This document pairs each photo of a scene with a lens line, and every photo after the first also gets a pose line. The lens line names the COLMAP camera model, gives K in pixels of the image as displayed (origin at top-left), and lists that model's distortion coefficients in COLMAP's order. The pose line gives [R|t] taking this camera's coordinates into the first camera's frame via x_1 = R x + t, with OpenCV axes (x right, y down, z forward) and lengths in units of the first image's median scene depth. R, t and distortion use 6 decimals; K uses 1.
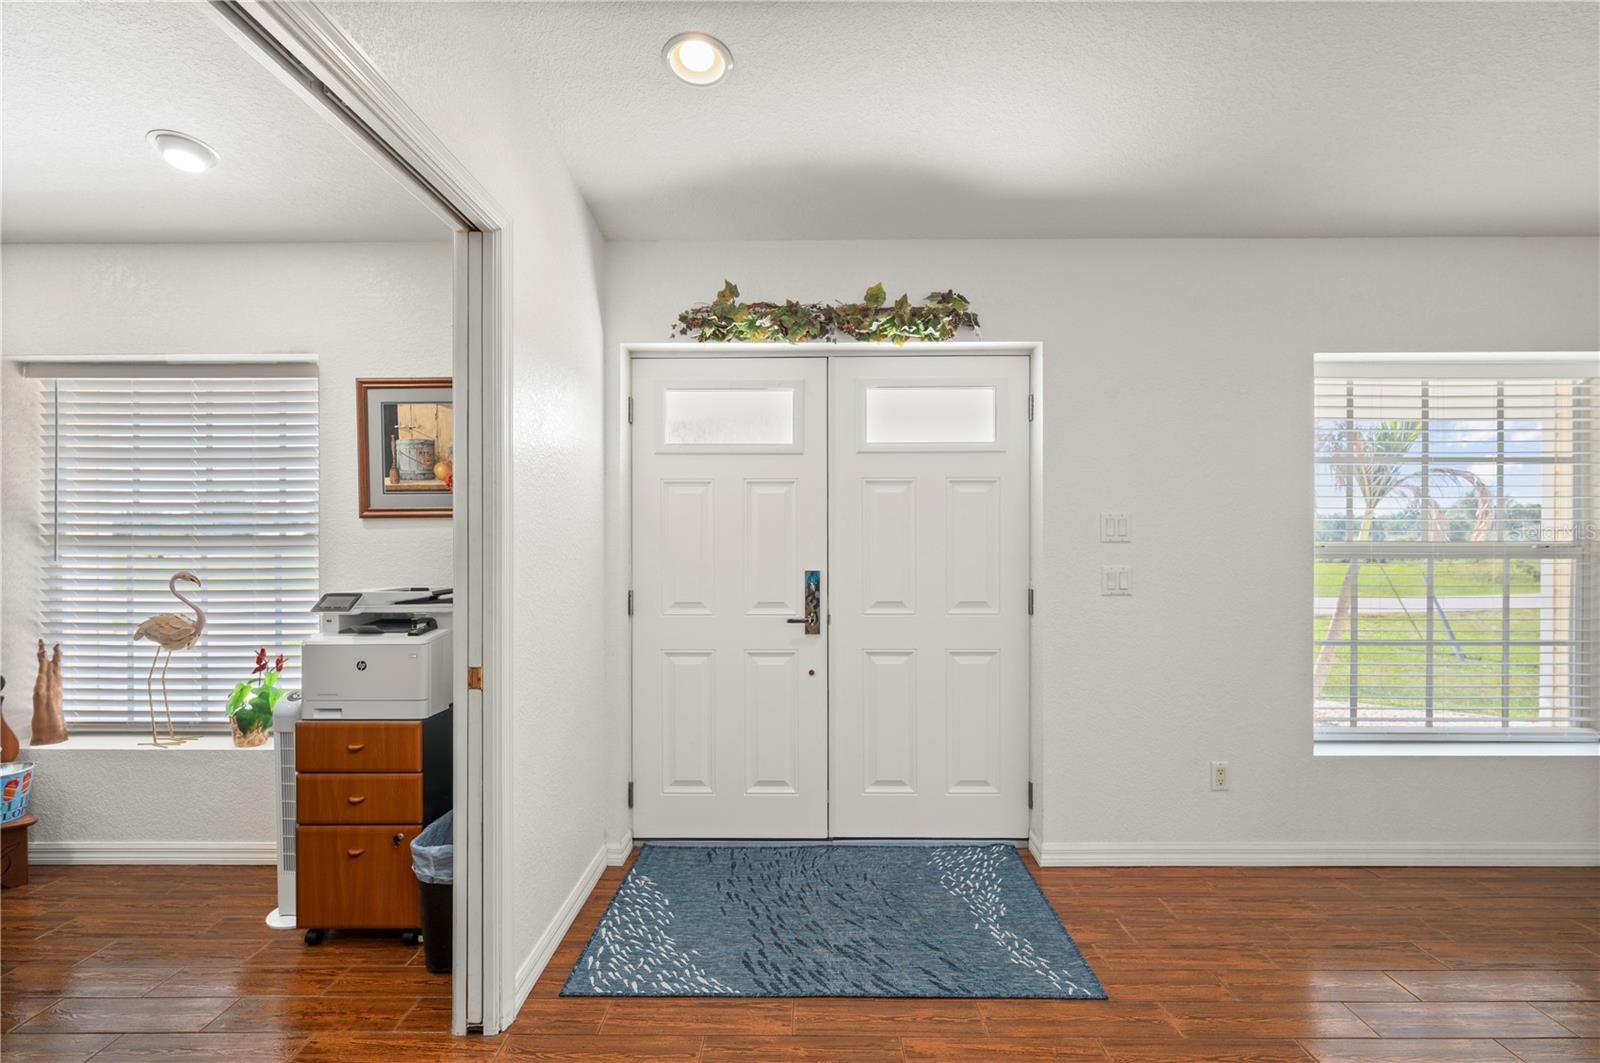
lens RADIAL K [[739.6, 0, 799.1], [0, 739.6, 529.9], [0, 0, 1]] dist [0.001763, -0.000242]
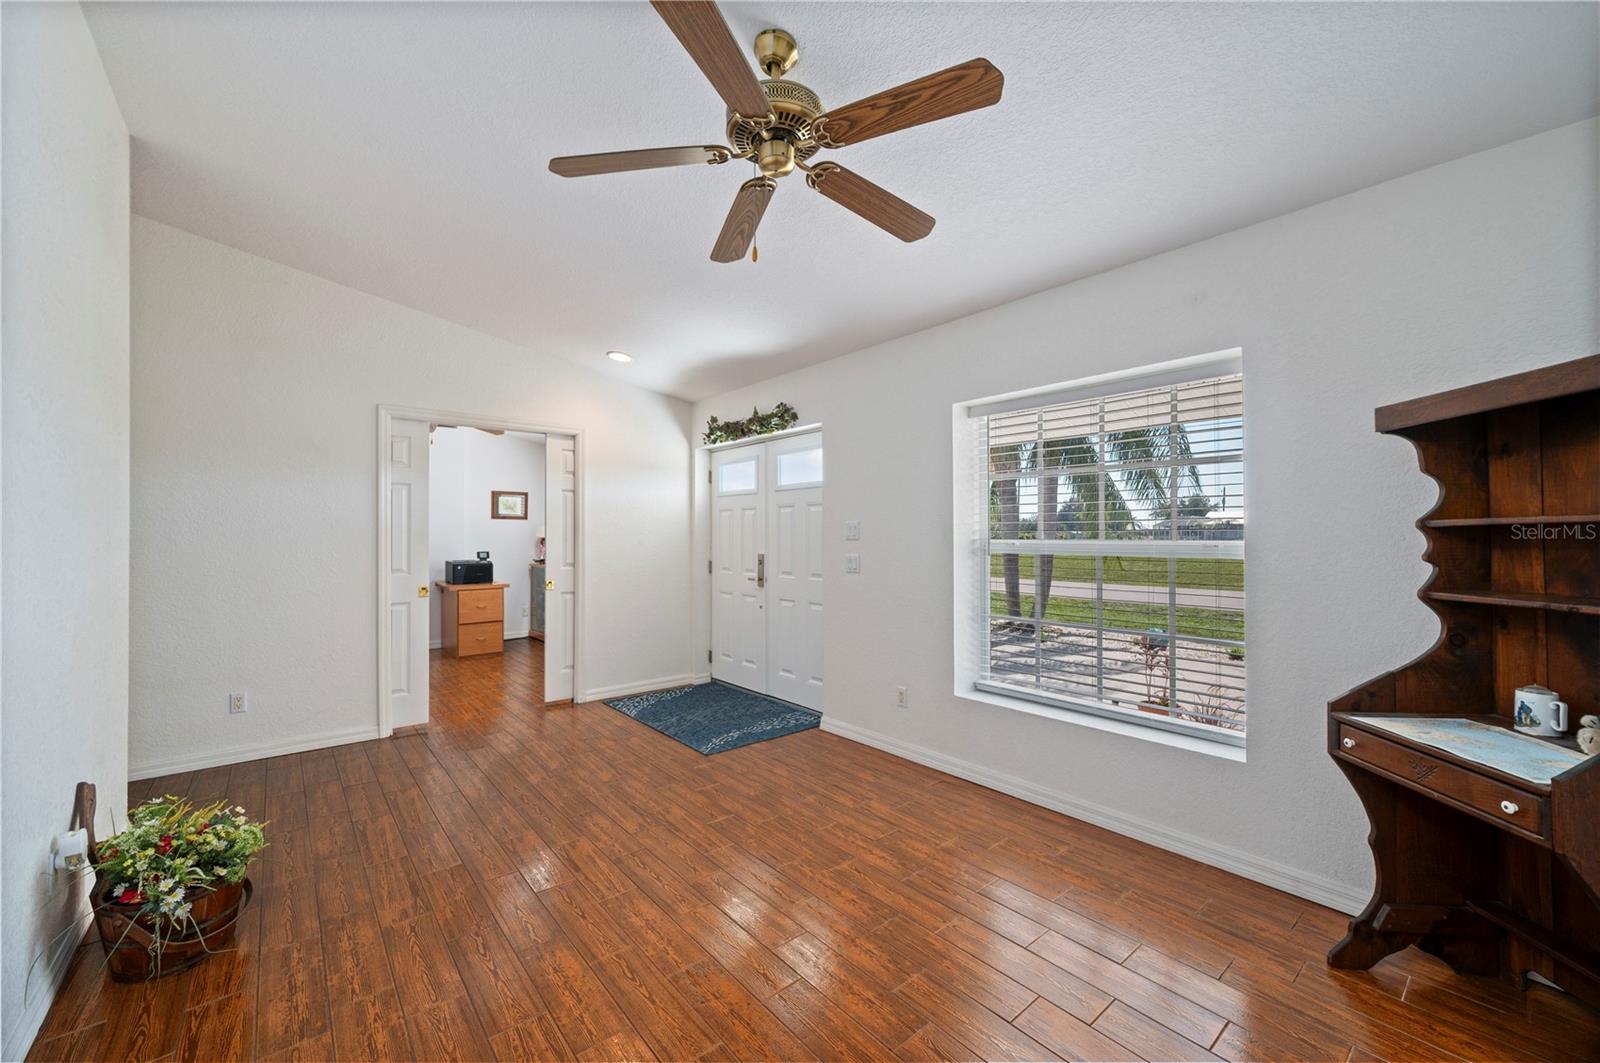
lens RADIAL K [[619.4, 0, 803.6], [0, 619.4, 522.0], [0, 0, 1]] dist [0.027013, 0.000072]
pose [[0.657463, -0.017235, -0.753289, 1.380158], [0.010900, 0.999851, -0.013363, -0.004973], [0.753408, 0.000575, 0.657553, 0.027076]]
